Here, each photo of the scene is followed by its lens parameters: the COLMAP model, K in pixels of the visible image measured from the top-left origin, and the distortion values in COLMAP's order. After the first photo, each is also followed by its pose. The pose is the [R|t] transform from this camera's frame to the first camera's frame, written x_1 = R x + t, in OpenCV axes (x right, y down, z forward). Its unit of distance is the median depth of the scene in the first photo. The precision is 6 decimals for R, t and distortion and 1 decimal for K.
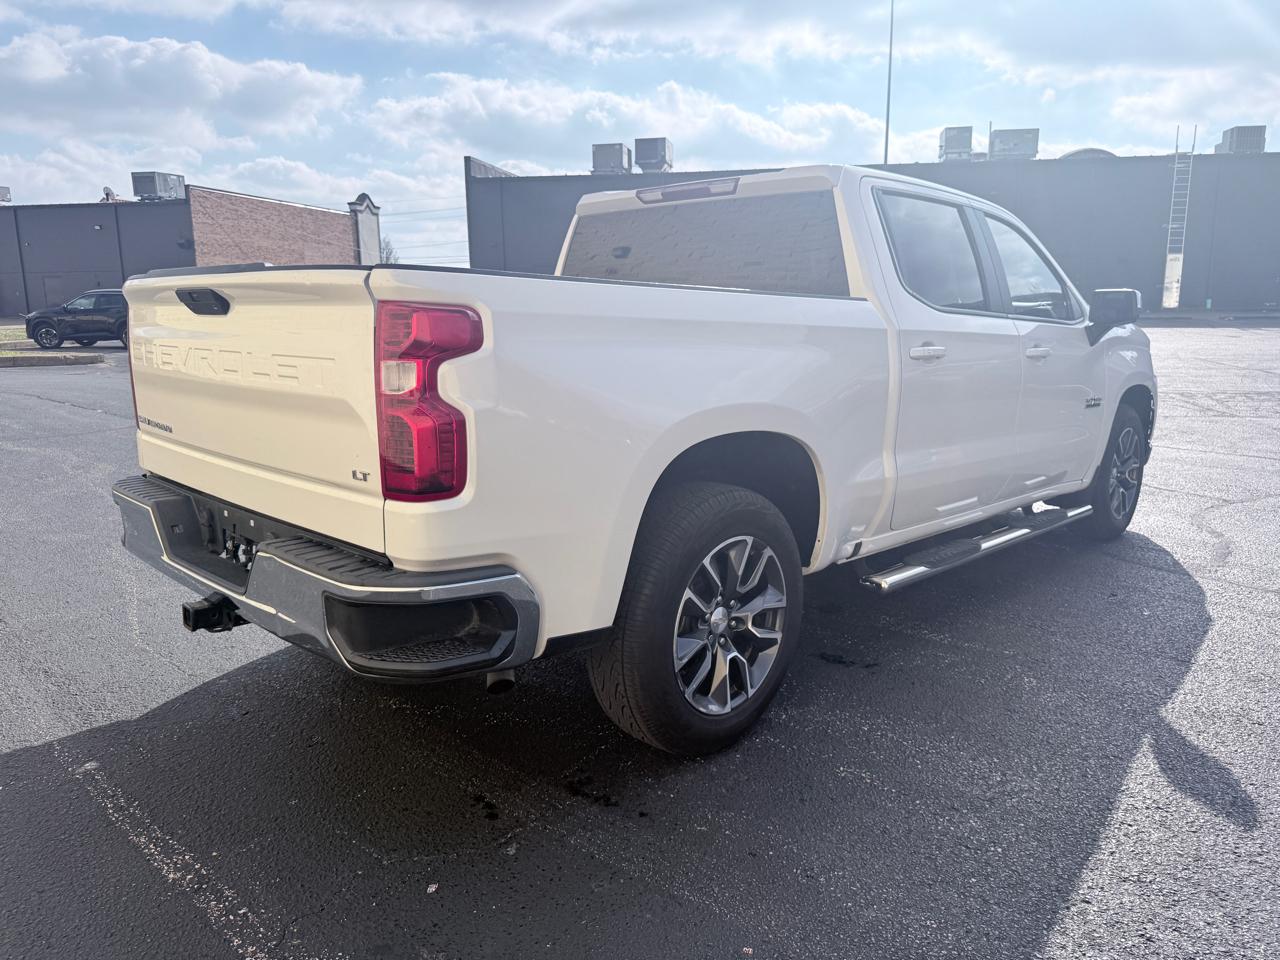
lens RADIAL K [[903.4, 0, 643.3], [0, 903.4, 476.9], [0, 0, 1]] dist [0.006099, -0.017928]
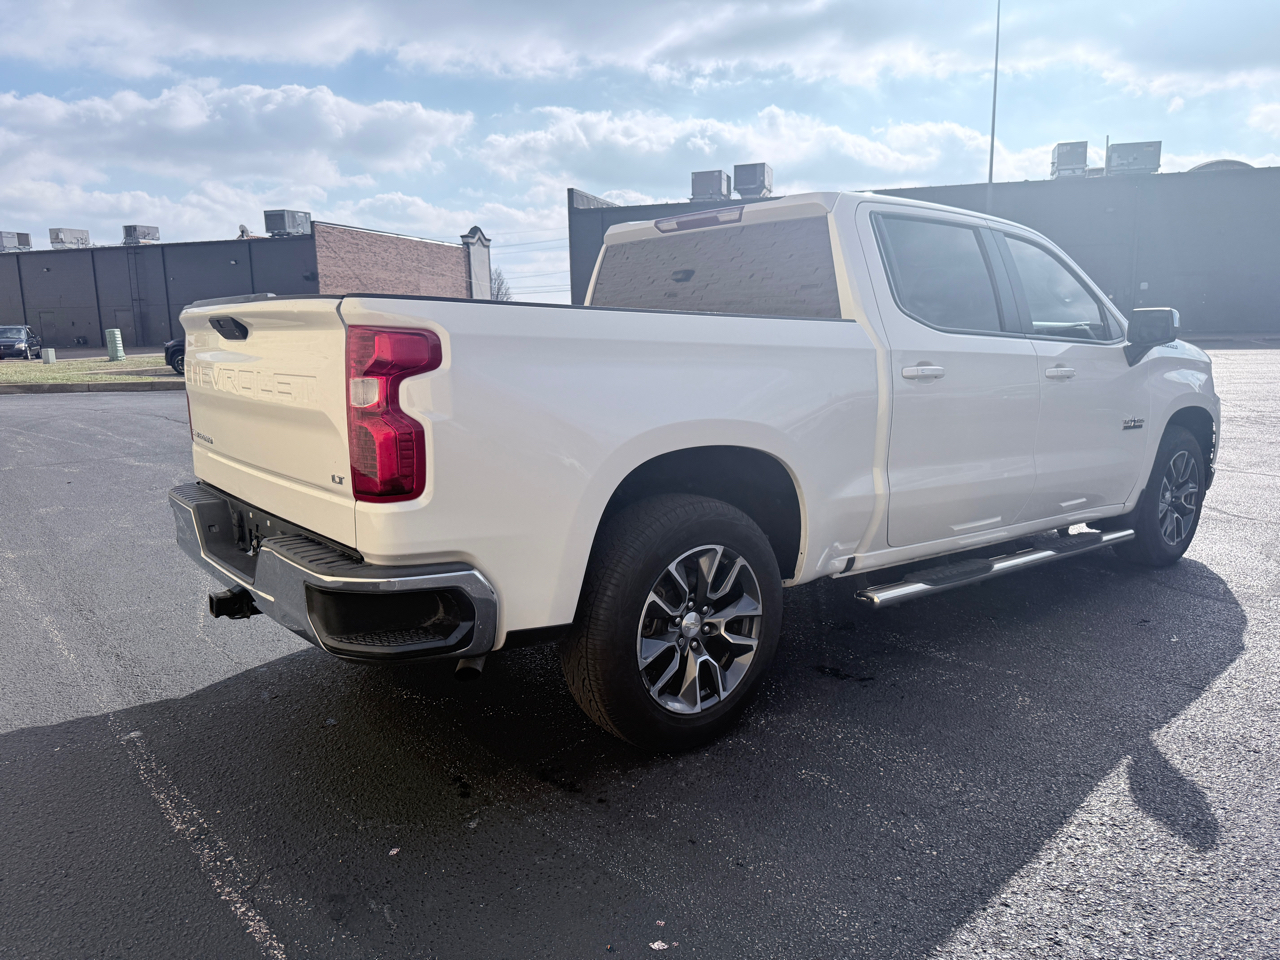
lens RADIAL K [[903.4, 0, 634.9], [0, 903.4, 485.2], [0, 0, 1]] dist [0.006099, -0.017928]
pose [[0.991950, 0.012674, -0.125996, 0.107979], [-0.014995, 0.999735, -0.017492, 0.010921], [0.125740, 0.019241, 0.991877, -0.041403]]
